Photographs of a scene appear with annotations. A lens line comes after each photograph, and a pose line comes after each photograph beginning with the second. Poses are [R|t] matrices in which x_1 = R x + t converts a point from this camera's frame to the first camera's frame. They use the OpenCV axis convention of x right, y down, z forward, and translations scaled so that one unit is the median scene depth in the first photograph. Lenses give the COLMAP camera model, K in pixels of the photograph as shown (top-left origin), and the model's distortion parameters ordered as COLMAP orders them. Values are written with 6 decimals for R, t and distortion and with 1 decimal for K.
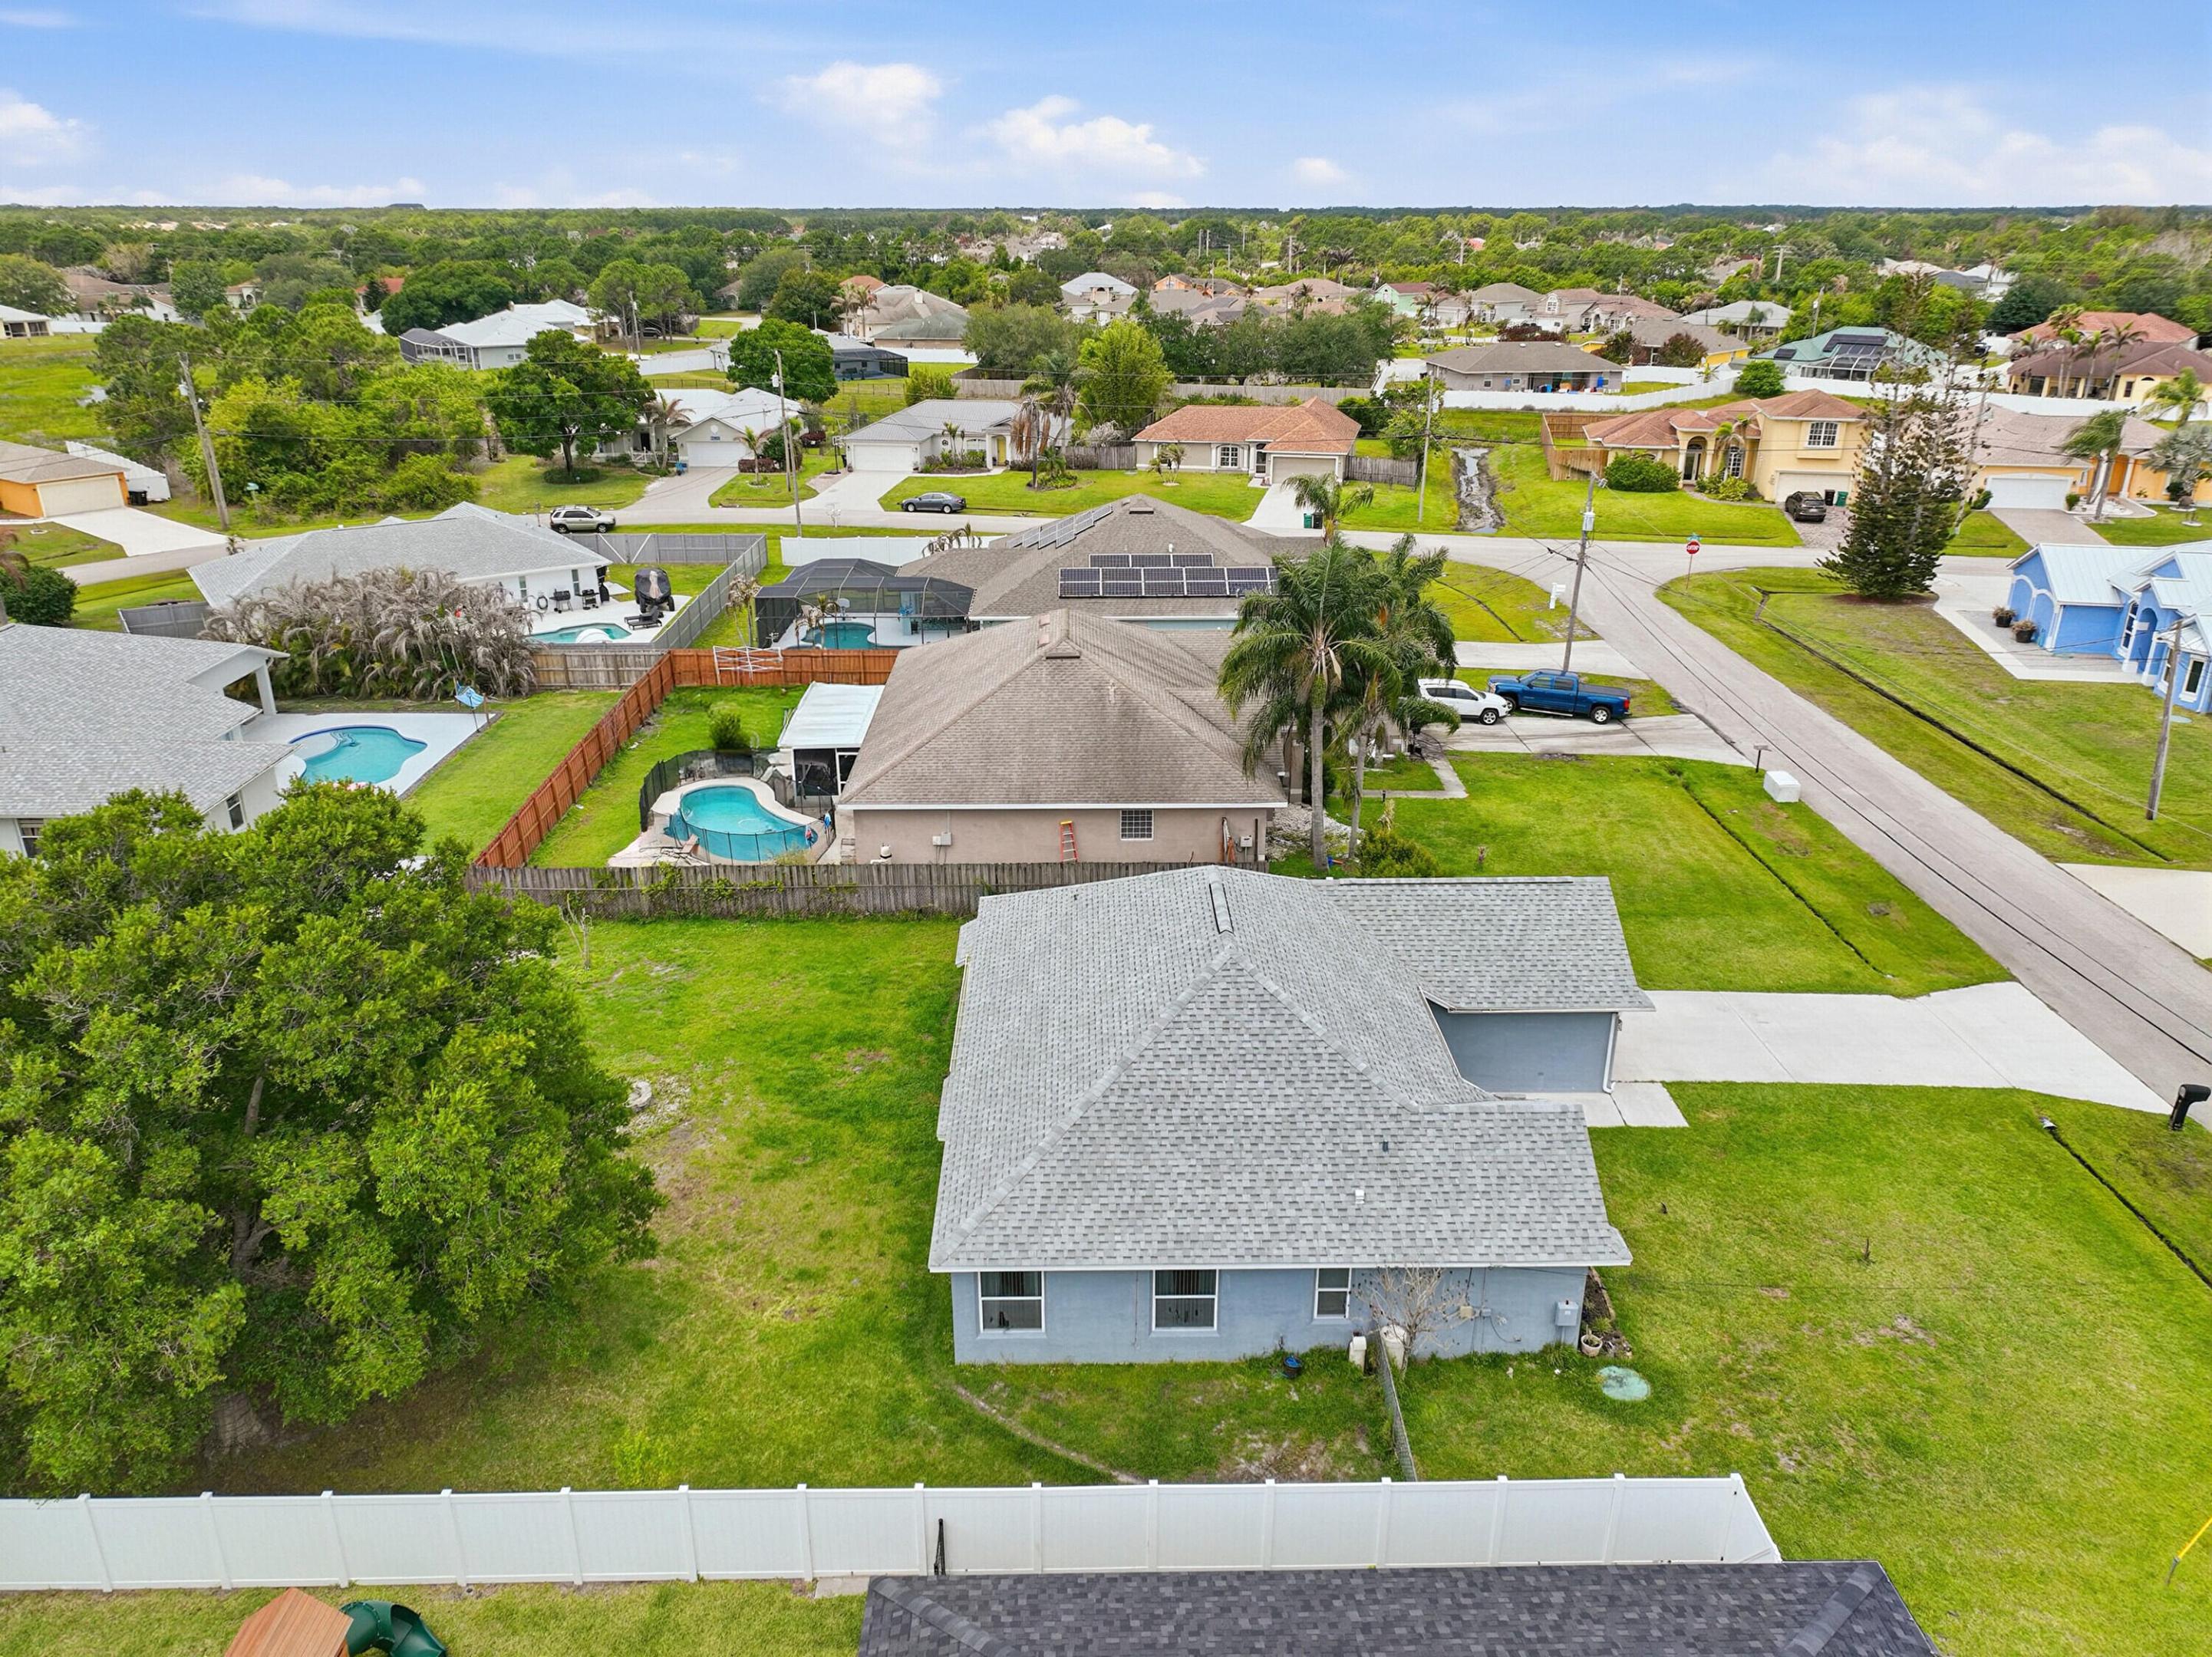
lens RADIAL K [[1552.9, 0, 1106.0], [0, 1552.9, 828.5], [0, 0, 1]] dist [0.002730, 0.010159]
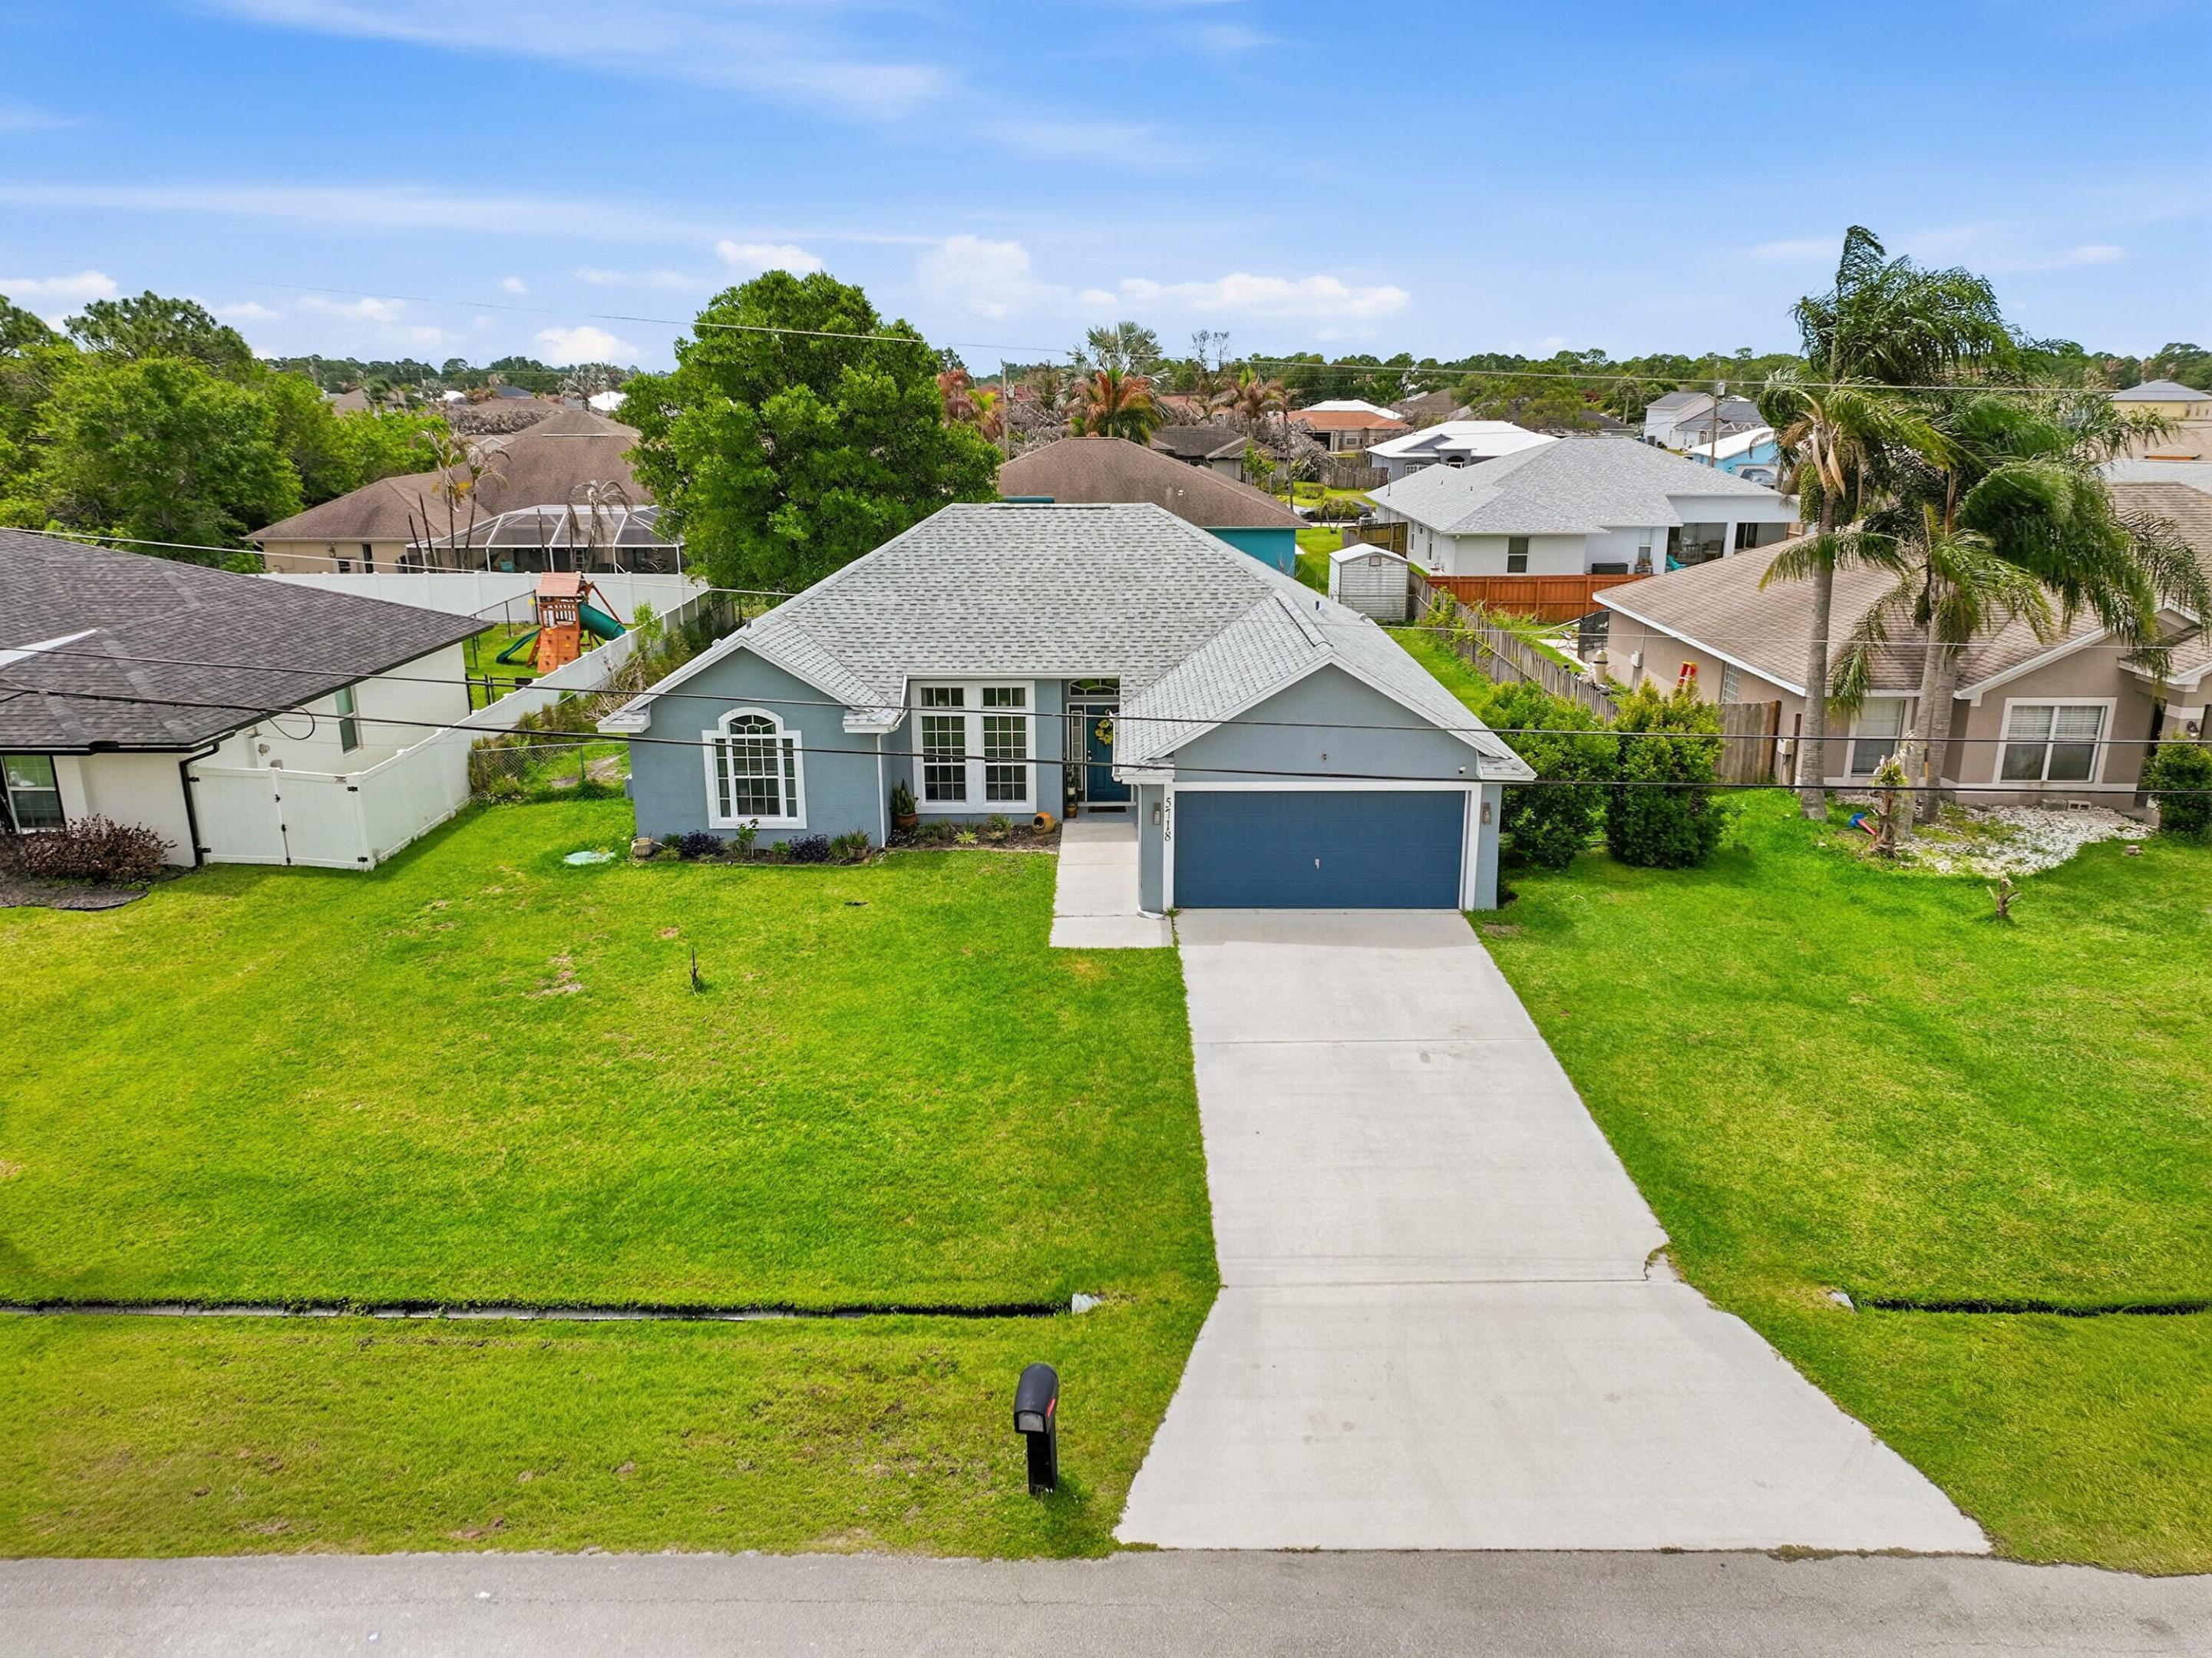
lens RADIAL K [[1553.1, 0, 1106.0], [0, 1553.1, 829.0], [0, 0, 1]] dist [0.002730, 0.010159]
pose [[-0.024223, 0.275794, -0.960912, 0.585039], [-0.369962, 0.890479, 0.264905, -0.022314], [0.928731, 0.361917, 0.080463, 0.555338]]
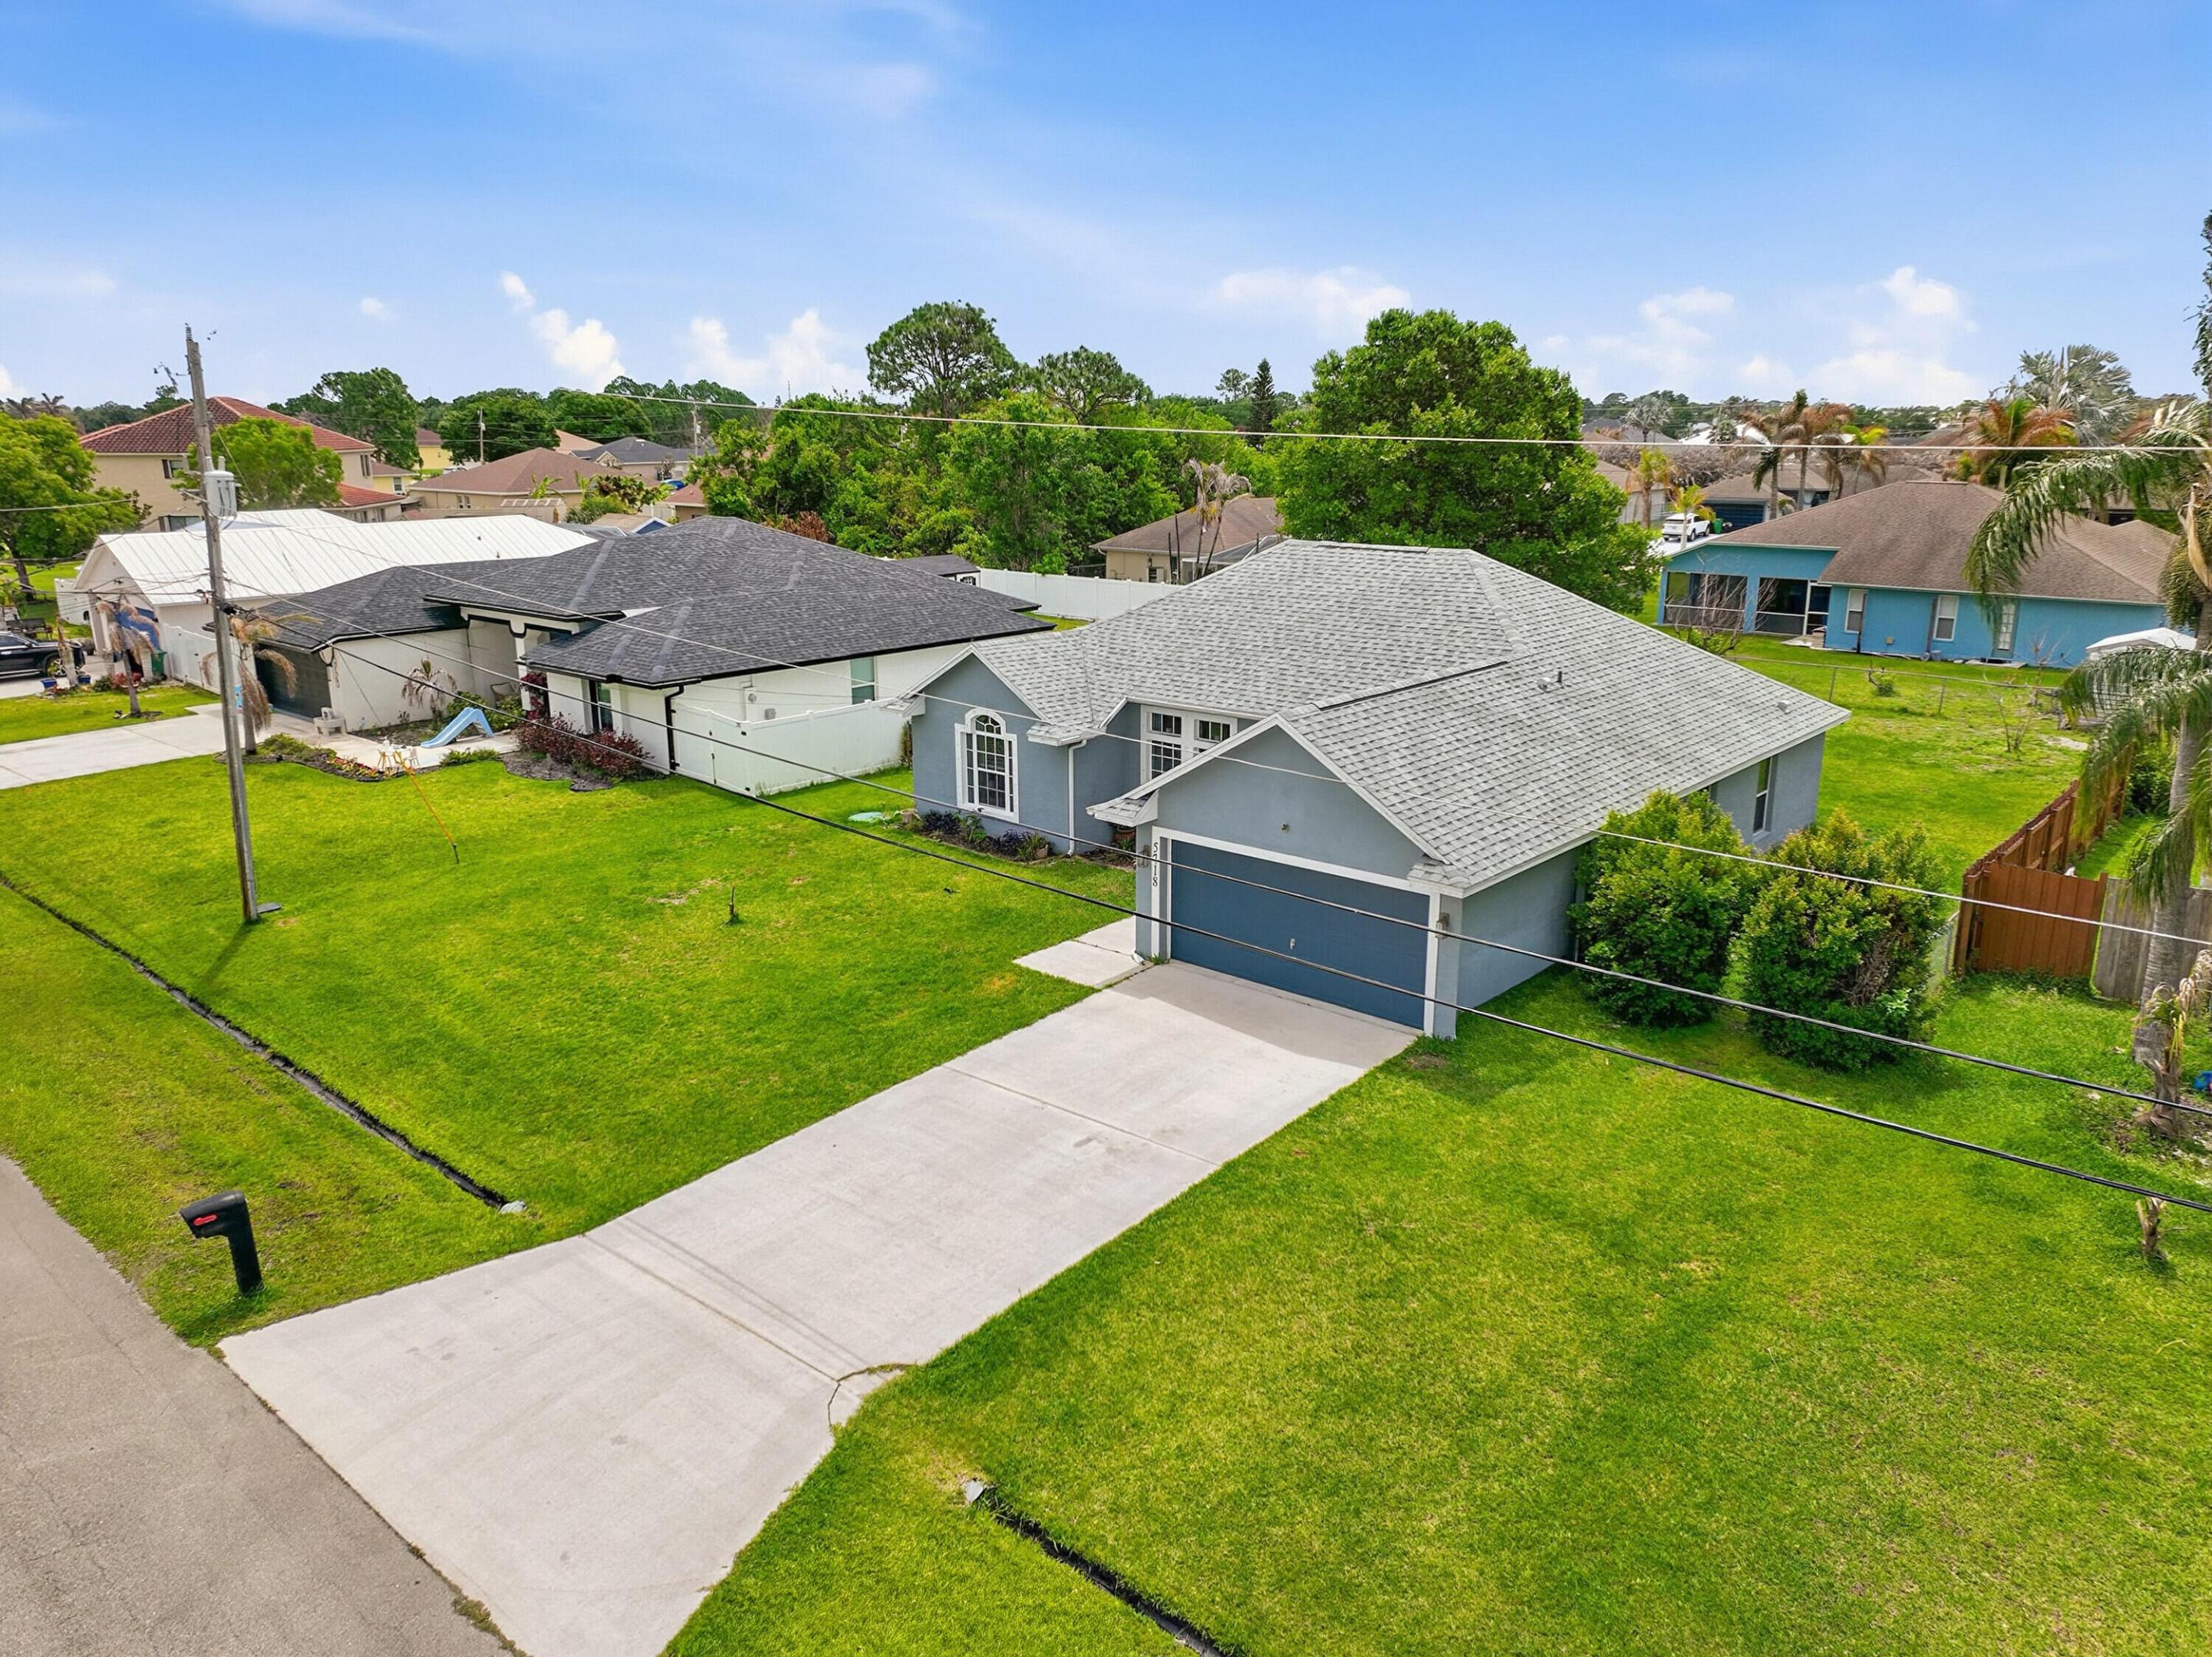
lens RADIAL K [[1552.9, 0, 1106.0], [0, 1552.9, 828.5], [0, 0, 1]] dist [0.002730, 0.010159]
pose [[-0.673853, 0.188422, -0.714436, 0.484778], [-0.273884, 0.834354, 0.478374, -0.115980], [0.686229, 0.518026, -0.510626, 0.788965]]
